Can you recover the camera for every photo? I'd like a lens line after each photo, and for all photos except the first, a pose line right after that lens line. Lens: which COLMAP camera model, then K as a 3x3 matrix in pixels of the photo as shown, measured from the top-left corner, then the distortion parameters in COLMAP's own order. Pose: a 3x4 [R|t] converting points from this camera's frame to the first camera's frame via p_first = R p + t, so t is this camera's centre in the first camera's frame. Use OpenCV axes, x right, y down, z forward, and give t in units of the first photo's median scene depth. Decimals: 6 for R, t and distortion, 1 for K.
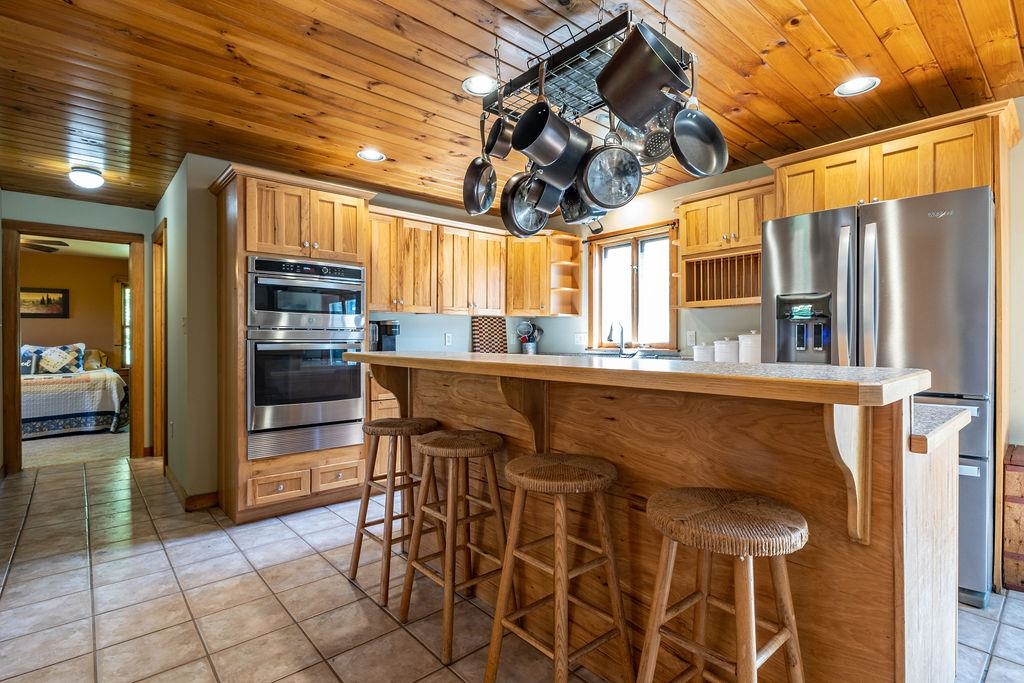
lens RADIAL K [[493.2, 0, 516.9], [0, 493.2, 341.7], [0, 0, 1]] dist [-0.004411, 0.000184]
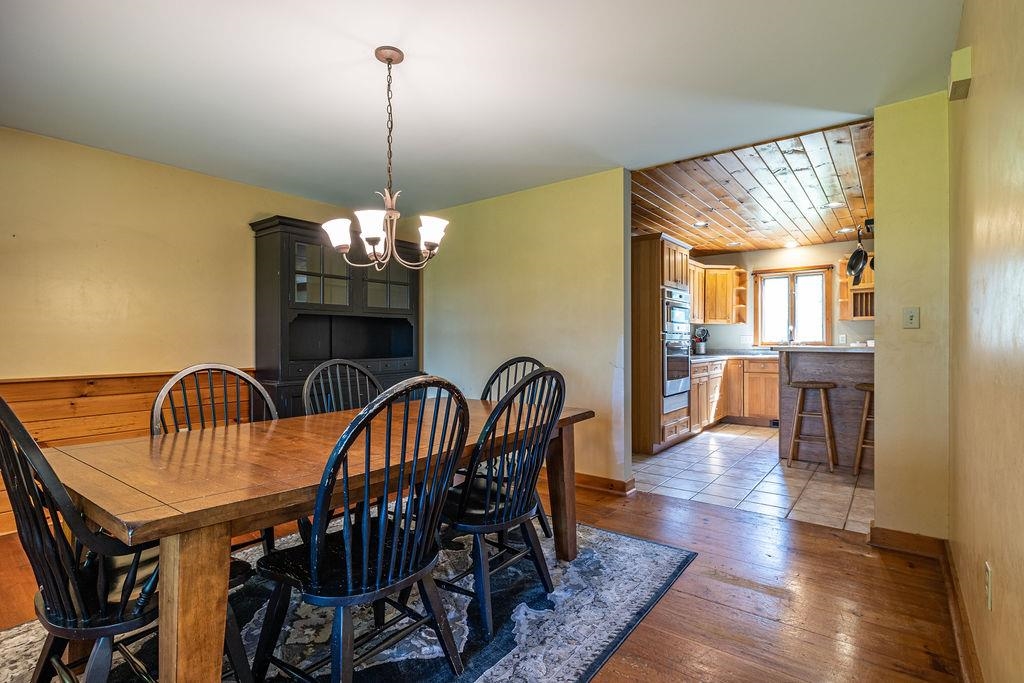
lens RADIAL K [[493.2, 0, 521.5], [0, 493.2, 341.1], [0, 0, 1]] dist [-0.004411, 0.000184]
pose [[0.981889, -0.003921, 0.189417, -0.993236], [0.004605, 0.999984, -0.003171, 0.001137], [-0.189402, 0.003985, 0.981892, -0.389555]]
